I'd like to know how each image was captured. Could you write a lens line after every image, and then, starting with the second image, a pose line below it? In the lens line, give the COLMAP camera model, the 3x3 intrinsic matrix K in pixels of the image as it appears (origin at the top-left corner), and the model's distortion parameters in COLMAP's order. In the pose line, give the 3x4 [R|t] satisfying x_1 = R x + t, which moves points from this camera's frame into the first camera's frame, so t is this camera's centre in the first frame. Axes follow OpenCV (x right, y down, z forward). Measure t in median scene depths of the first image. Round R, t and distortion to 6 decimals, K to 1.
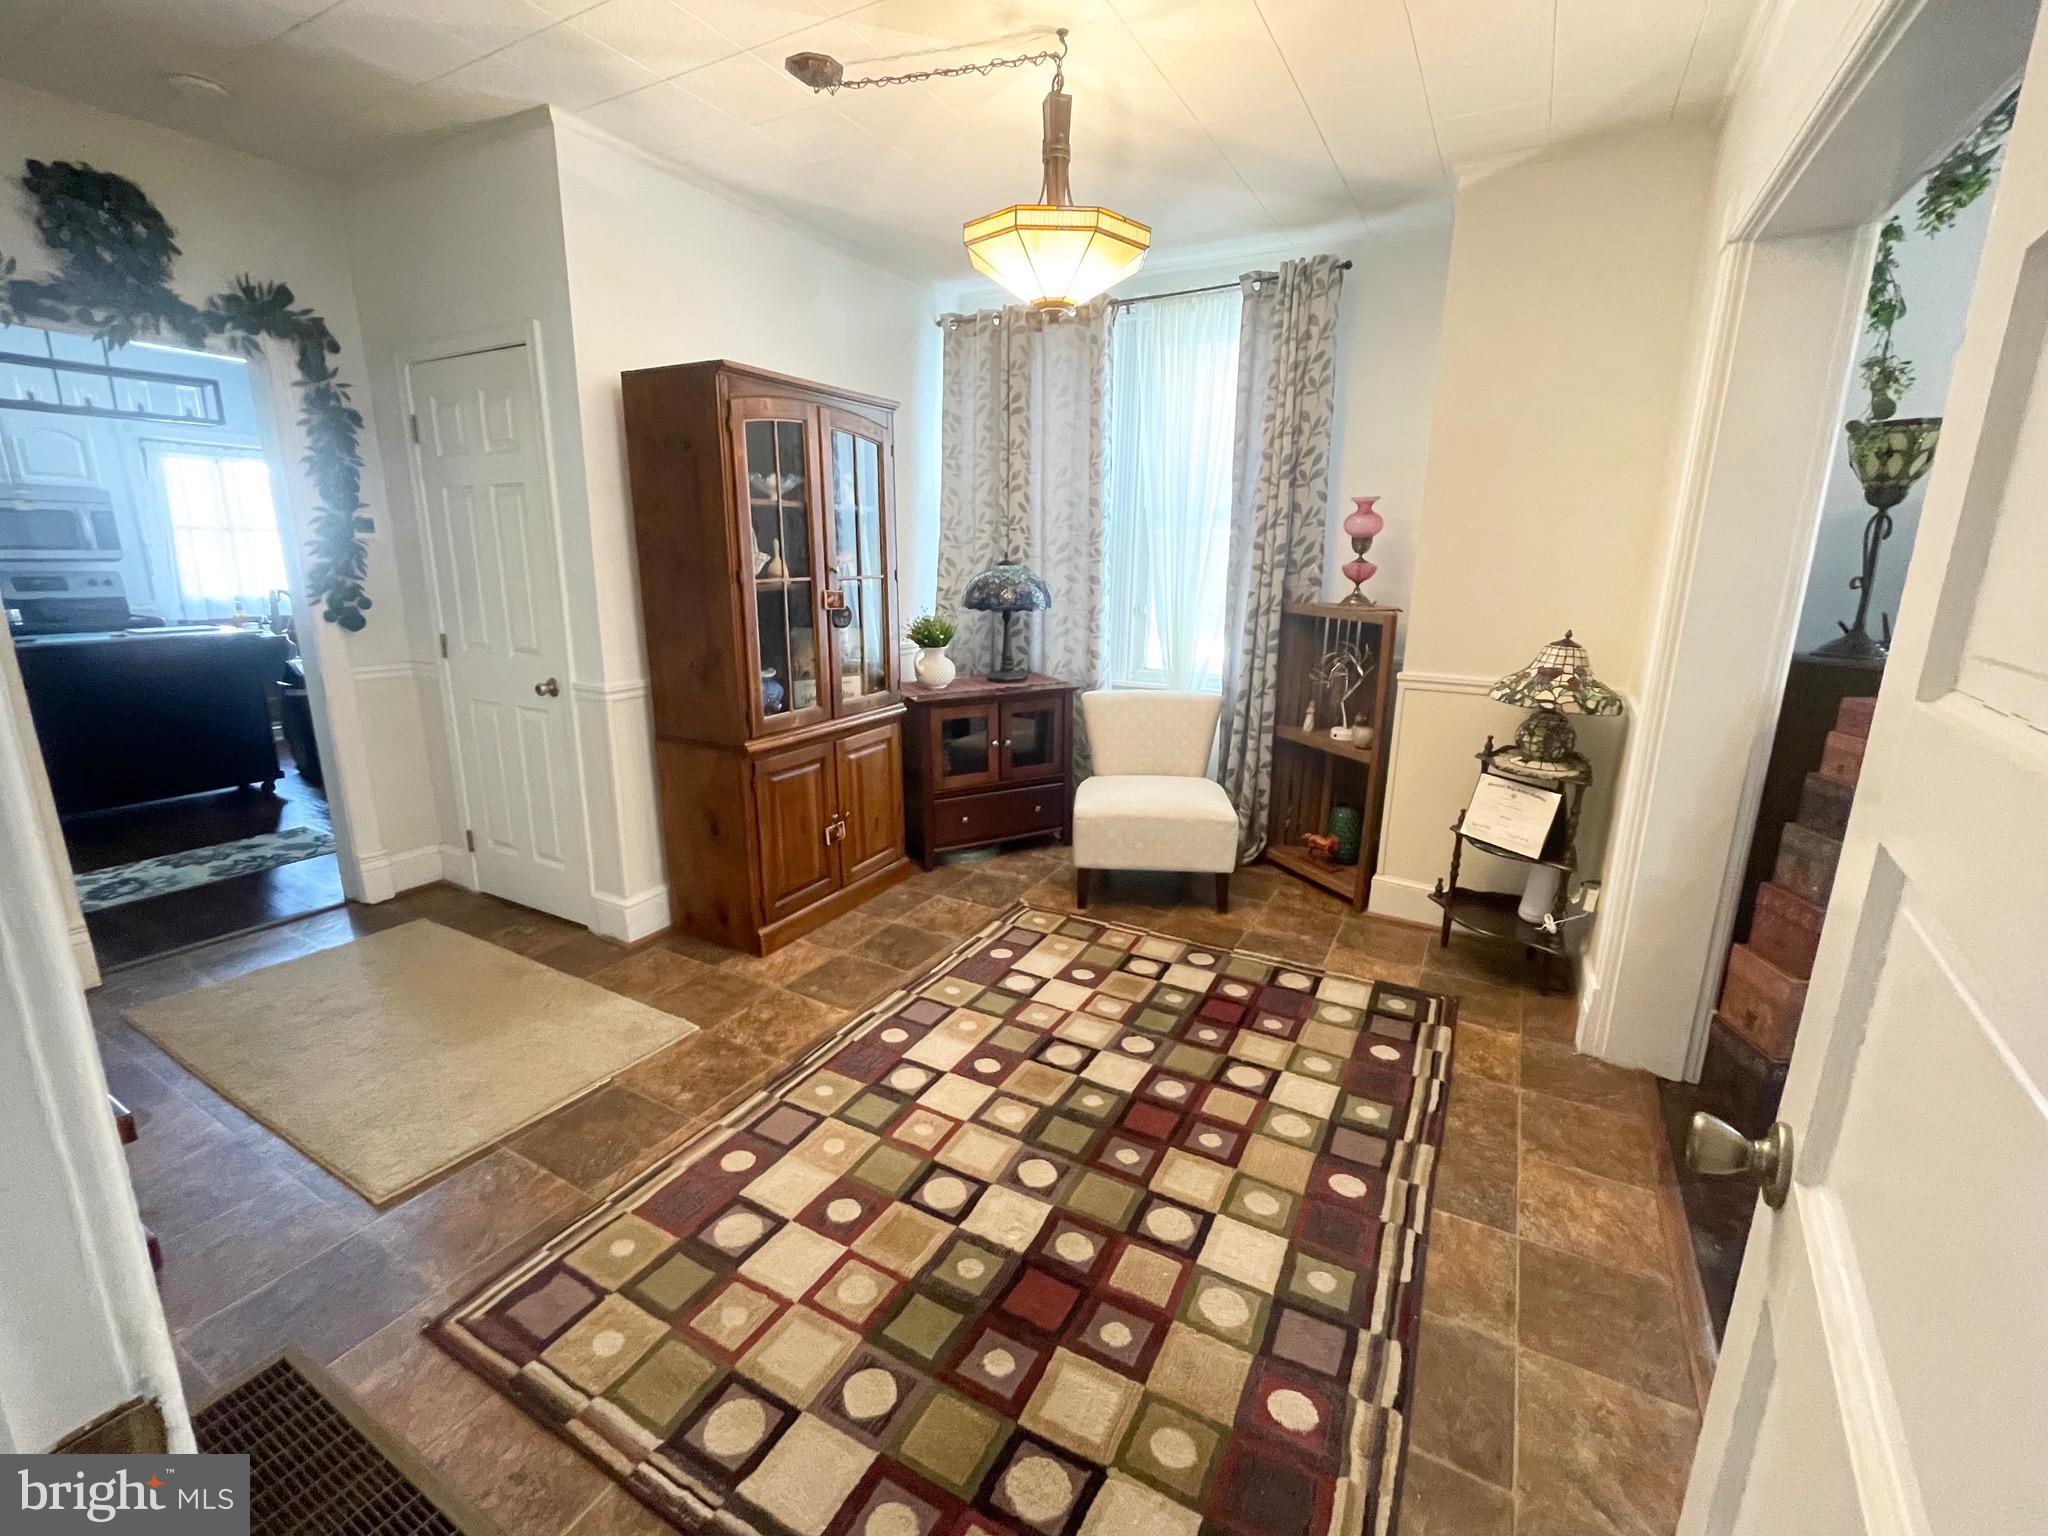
lens RADIAL K [[871.9, 0, 1020.0], [0, 871.9, 766.5], [0, 0, 1]] dist [-0.003013, -0.000555]
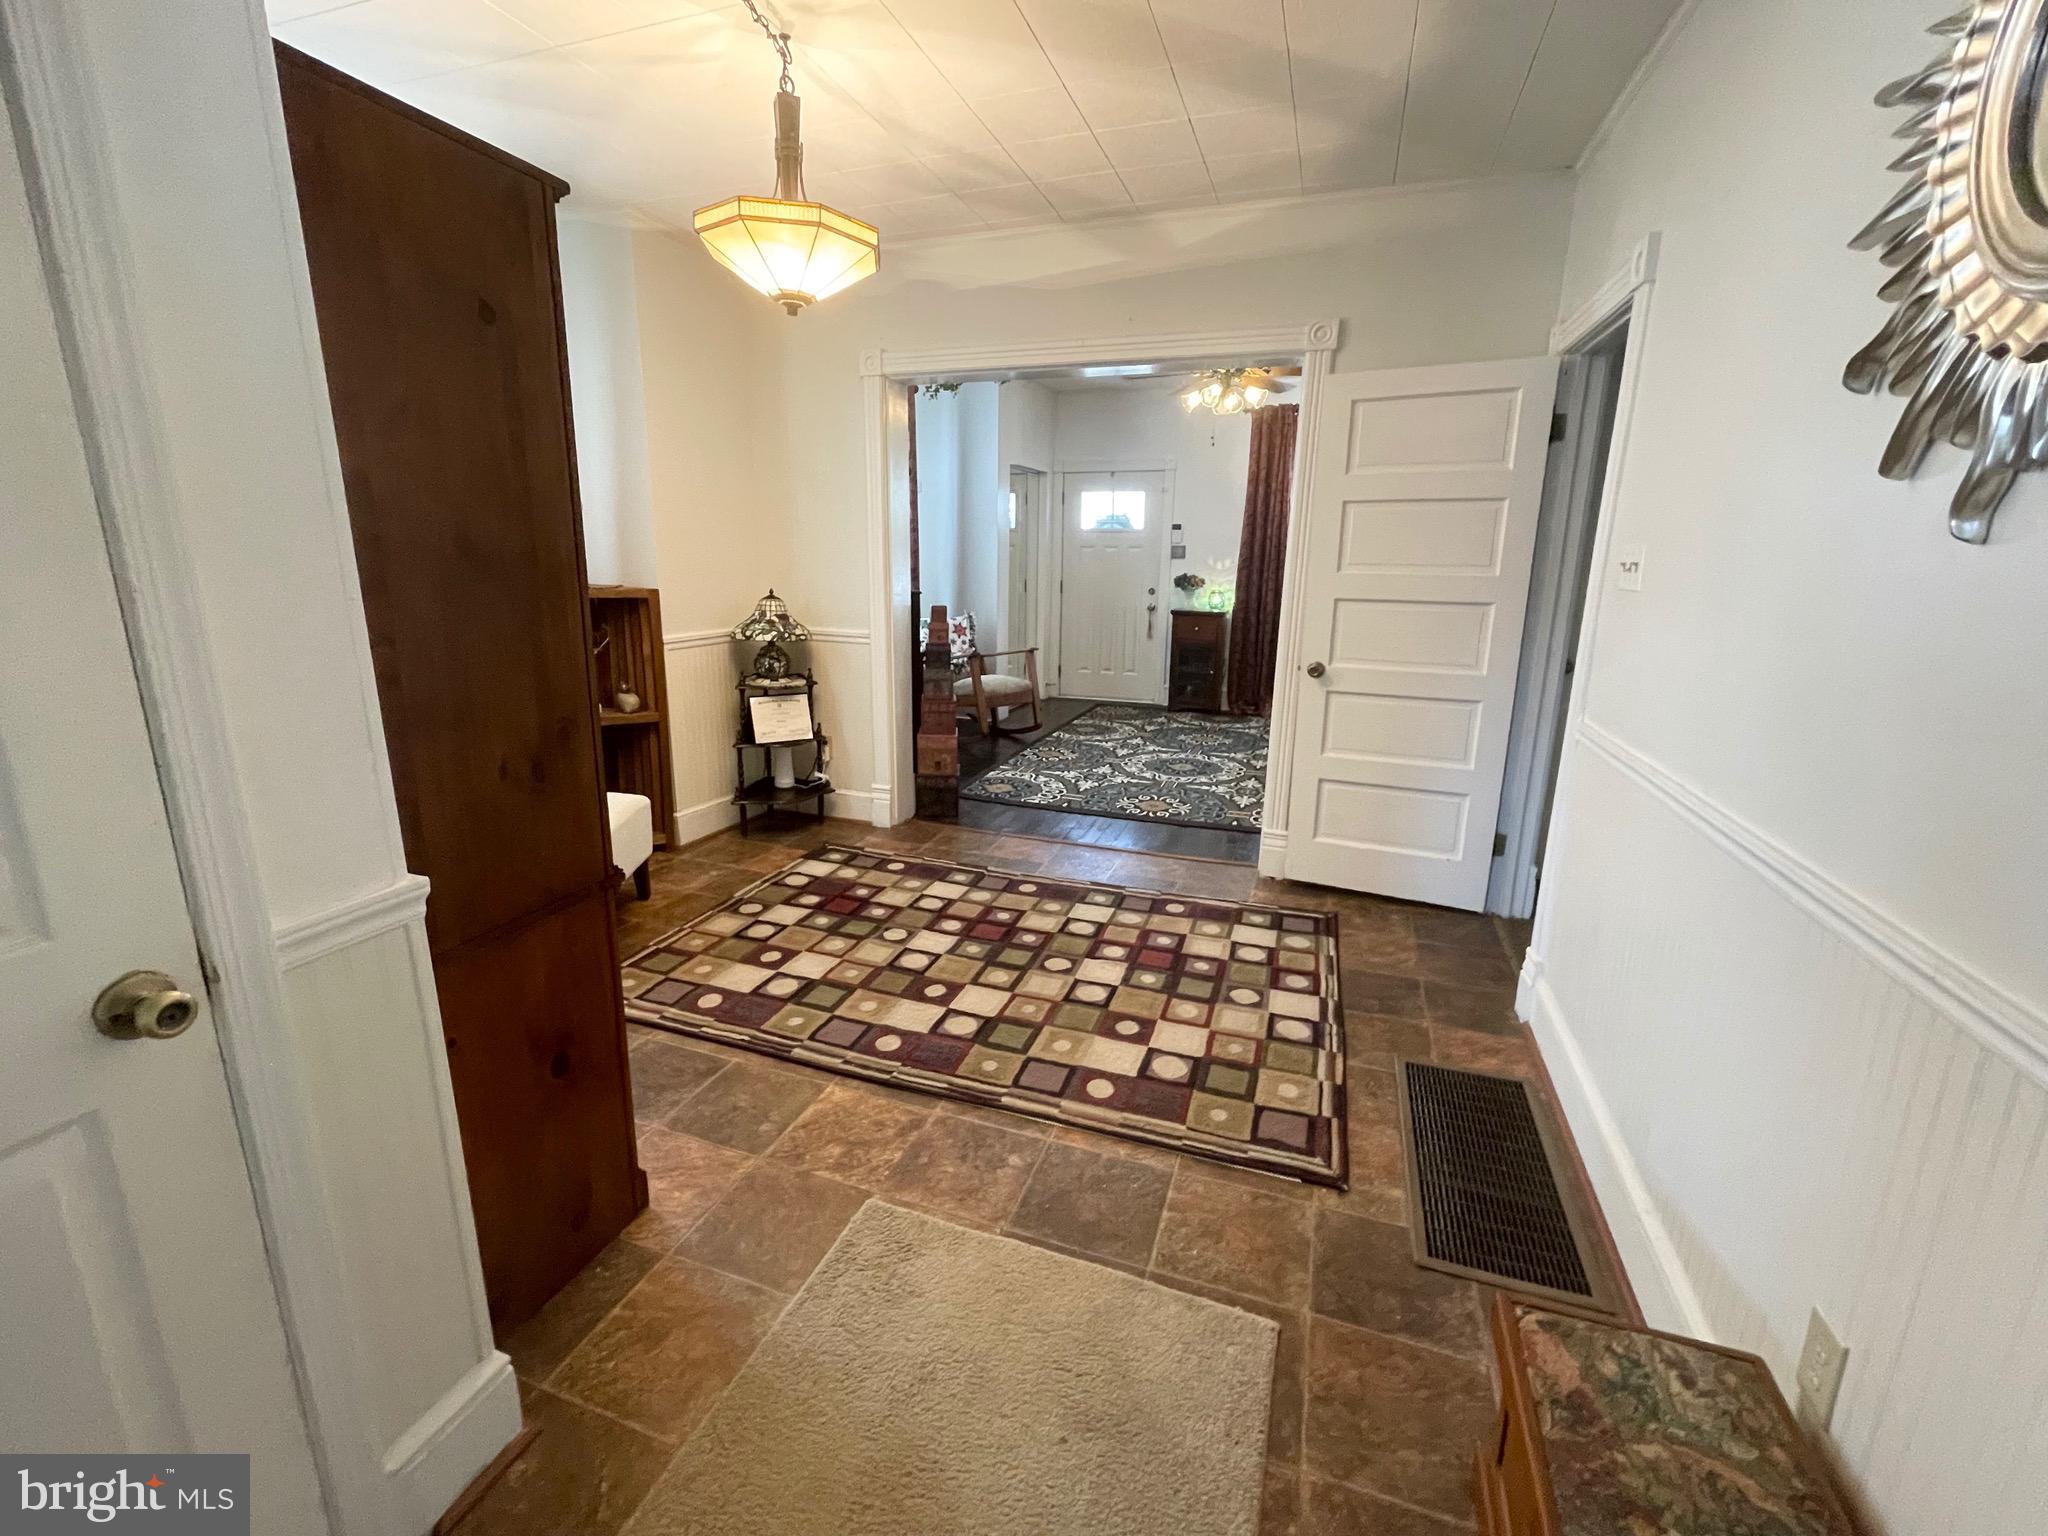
lens RADIAL K [[871.9, 0, 1025.2], [0, 871.9, 762.5], [0, 0, 1]] dist [-0.003013, -0.000555]
pose [[-0.171946, -0.248796, 0.953171, -1.021216], [0.215781, 0.934572, 0.282867, -0.223189], [-0.961183, 0.254314, -0.107011, 0.887703]]
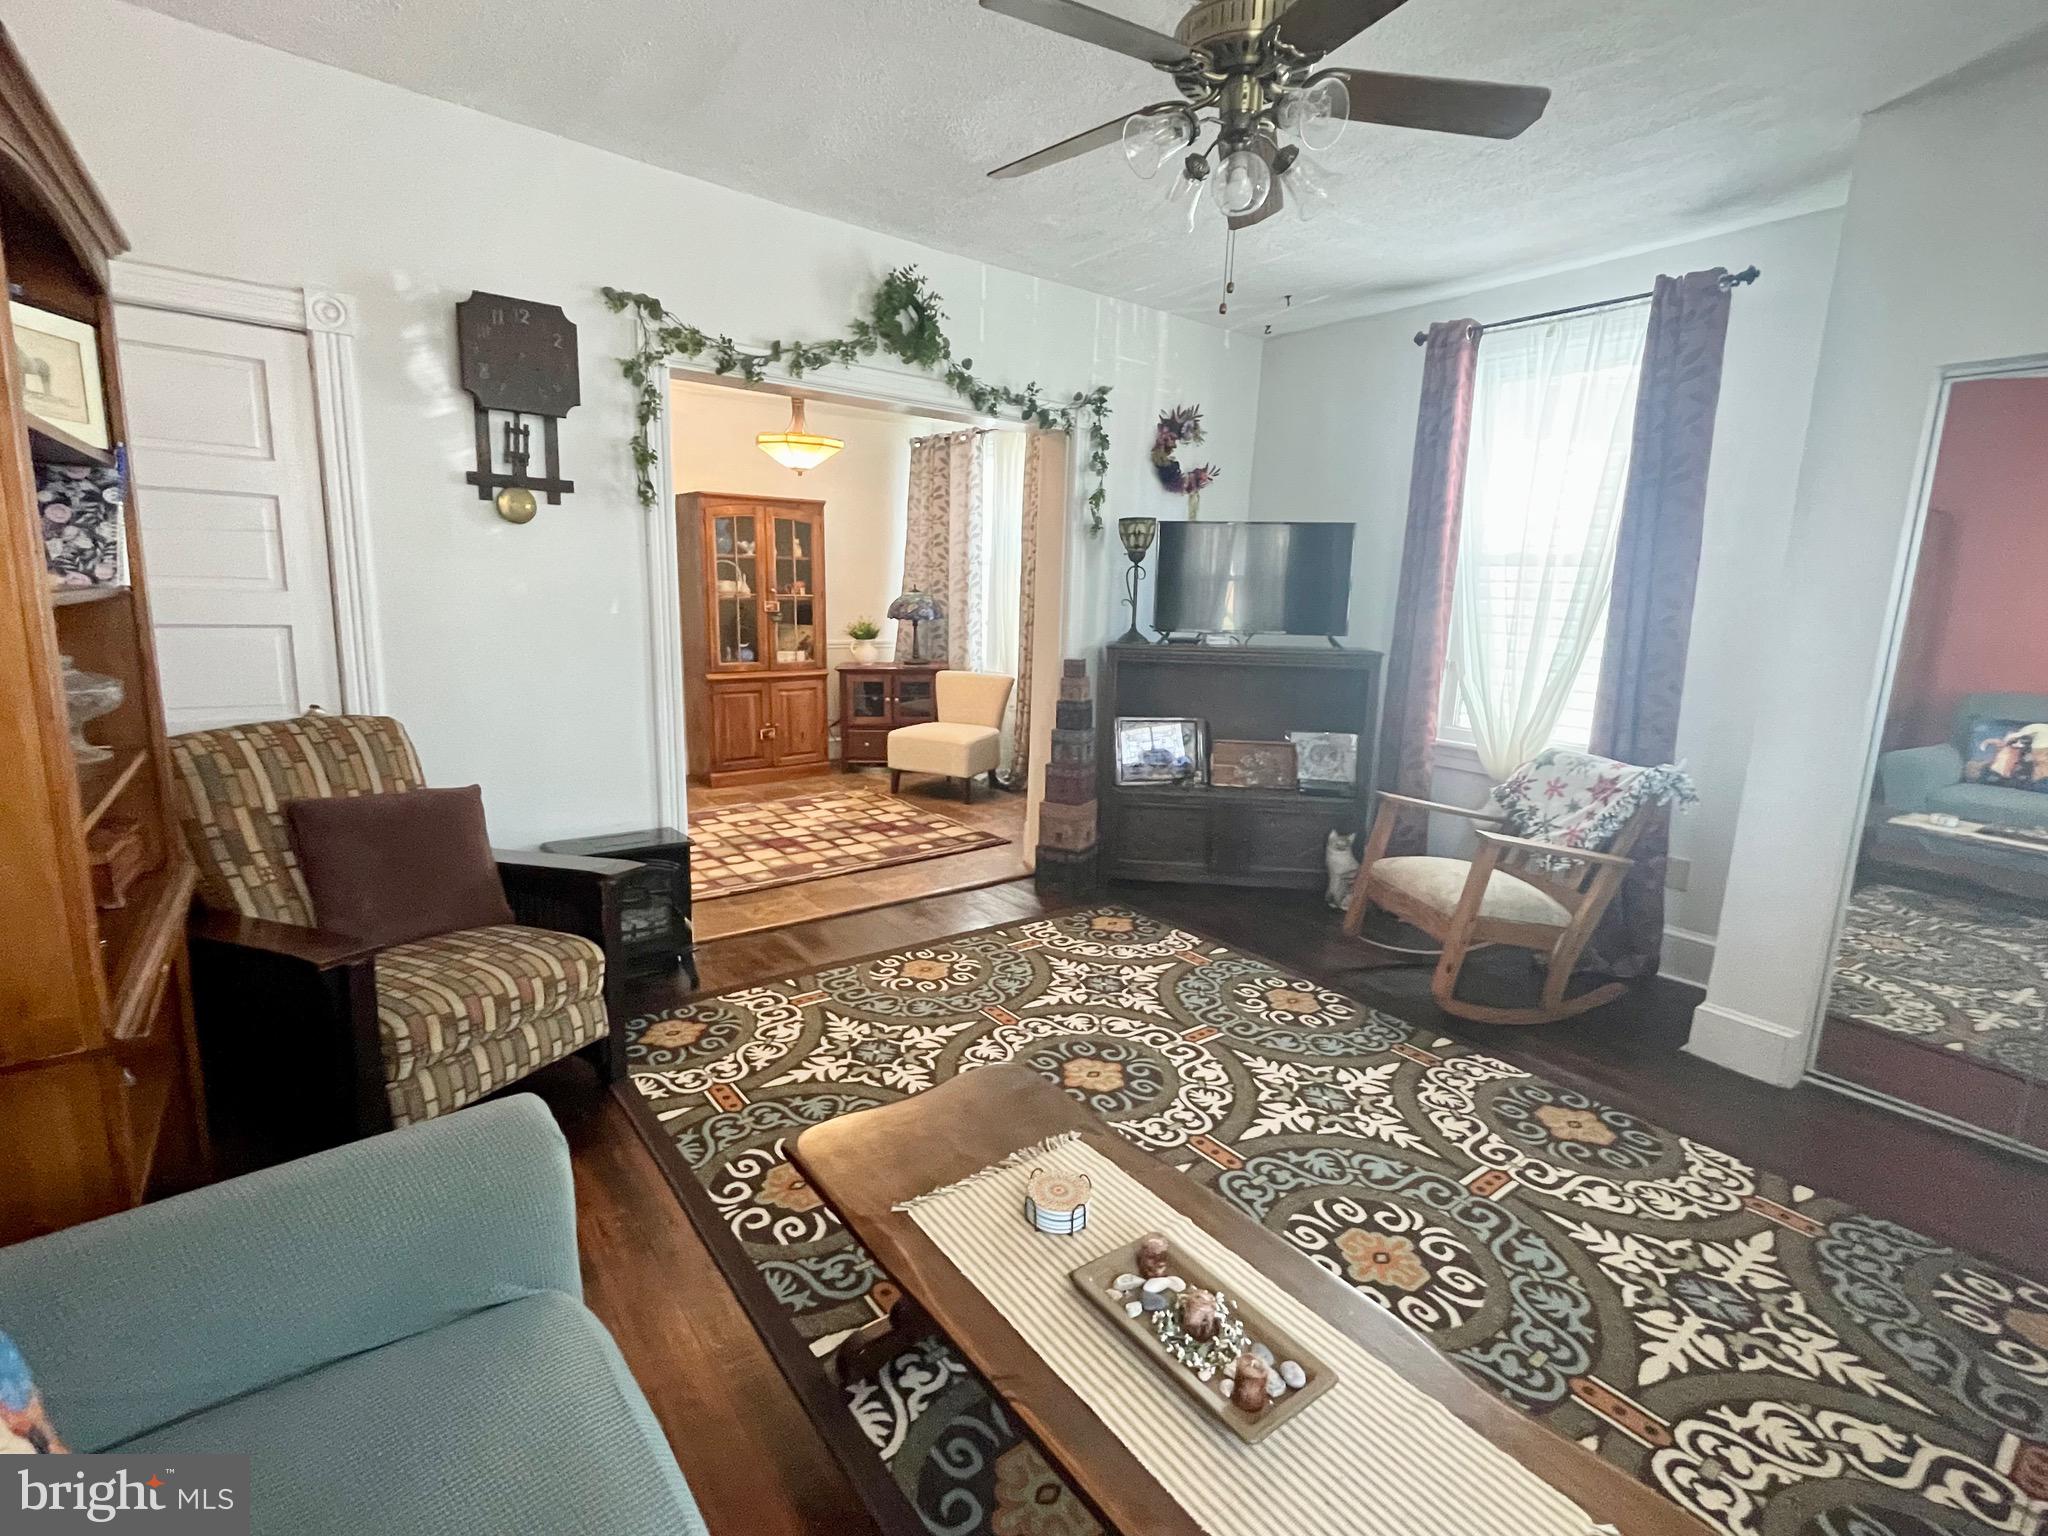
lens RADIAL K [[964.2, 0, 1028.5], [0, 964.2, 764.0], [0, 0, 1]] dist [-0.001396, -0.001739]
pose [[0.920635, 0.088155, -0.380341, 1.385883], [-0.111677, 0.992932, -0.040178, 0.207363], [0.374111, 0.079465, 0.923973, -0.846943]]
